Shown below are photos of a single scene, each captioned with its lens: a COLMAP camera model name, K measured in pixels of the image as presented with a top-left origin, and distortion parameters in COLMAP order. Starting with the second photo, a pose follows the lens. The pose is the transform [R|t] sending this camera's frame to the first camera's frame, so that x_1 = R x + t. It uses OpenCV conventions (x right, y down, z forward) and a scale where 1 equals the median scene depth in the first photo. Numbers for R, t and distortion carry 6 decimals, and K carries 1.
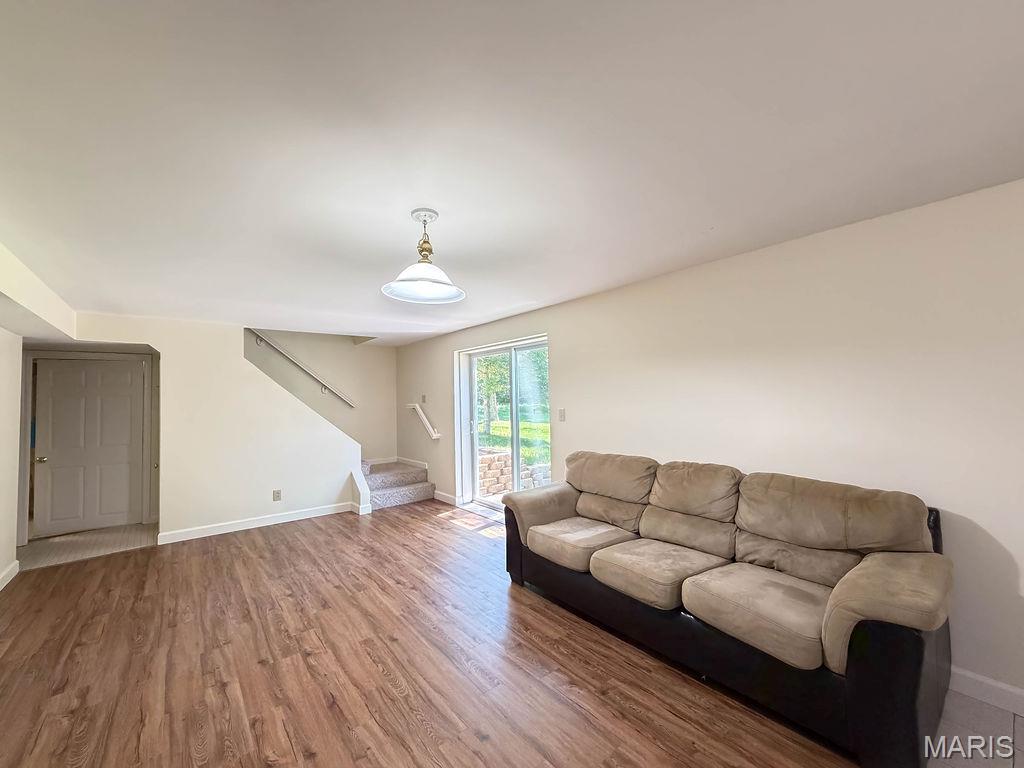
lens RADIAL K [[408.9, 0, 510.4], [0, 408.9, 382.0], [0, 0, 1]] dist [0.000954, 0.000119]
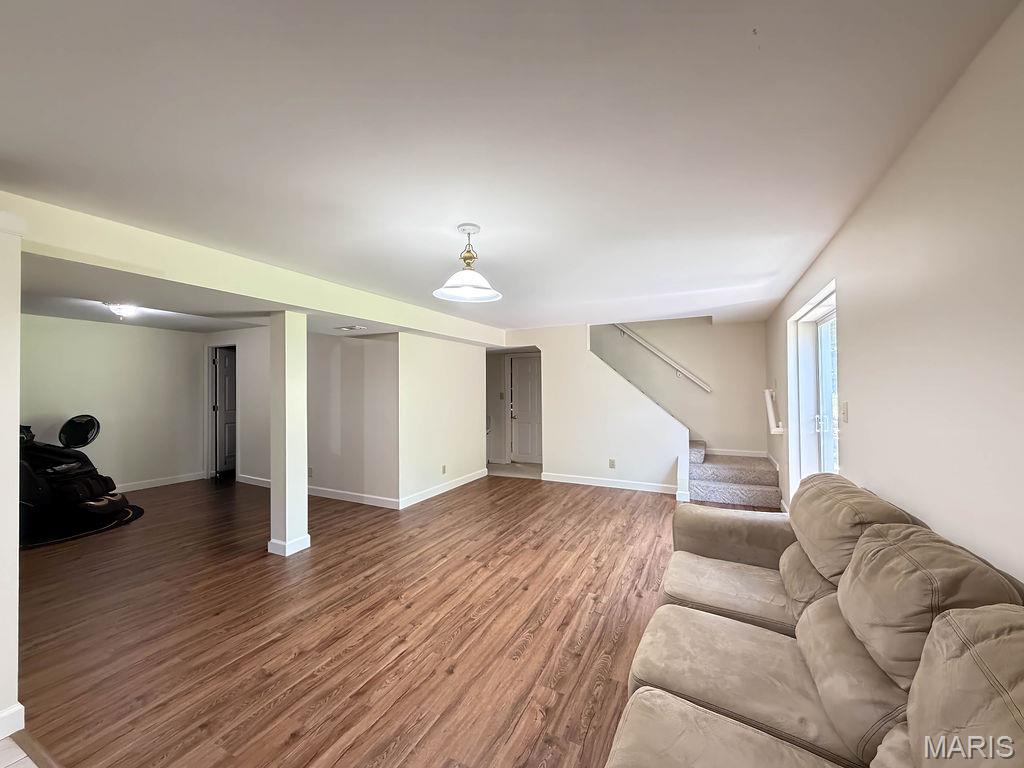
lens RADIAL K [[408.9, 0, 510.4], [0, 408.9, 382.0], [0, 0, 1]] dist [0.000954, 0.000119]
pose [[0.419142, 0.006262, -0.907899, 0.599684], [0.032143, 0.999247, 0.021731, 0.008822], [0.907351, -0.038291, 0.418626, 0.389647]]
